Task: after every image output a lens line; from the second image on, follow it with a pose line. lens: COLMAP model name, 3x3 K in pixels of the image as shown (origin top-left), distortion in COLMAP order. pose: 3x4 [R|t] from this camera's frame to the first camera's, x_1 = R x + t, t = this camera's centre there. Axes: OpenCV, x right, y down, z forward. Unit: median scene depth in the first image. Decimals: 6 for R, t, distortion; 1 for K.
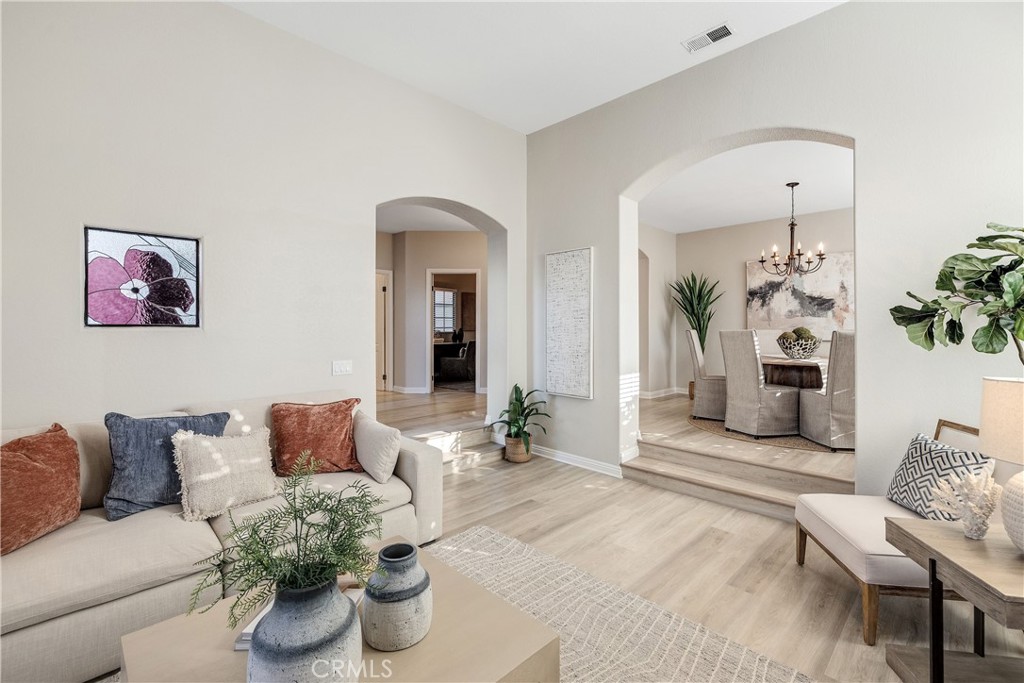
lens RADIAL K [[460.4, 0, 525.8], [0, 460.4, 327.5], [0, 0, 1]] dist [-0.002345, 0.001944]
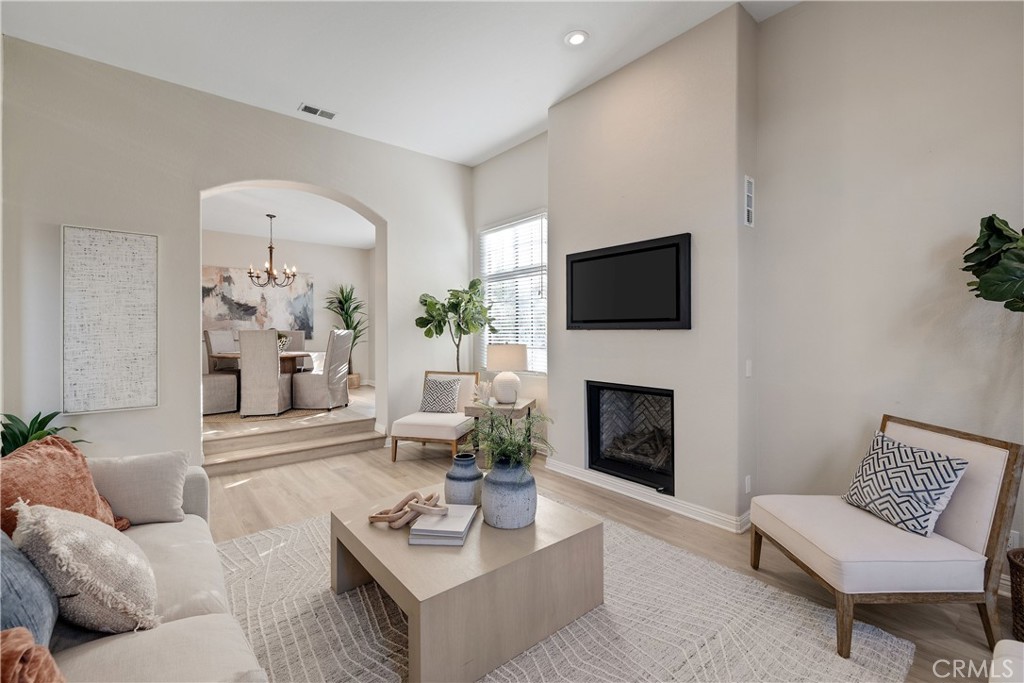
lens RADIAL K [[434.7, 0, 519.8], [0, 434.7, 332.3], [0, 0, 1]] dist [0.000242, 0.000281]
pose [[0.095245, -0.000515, 0.995454, -0.456593], [0.000114, 1.000000, 0.000507, 0.008350], [-0.995454, 0.000065, 0.095245, 0.163859]]
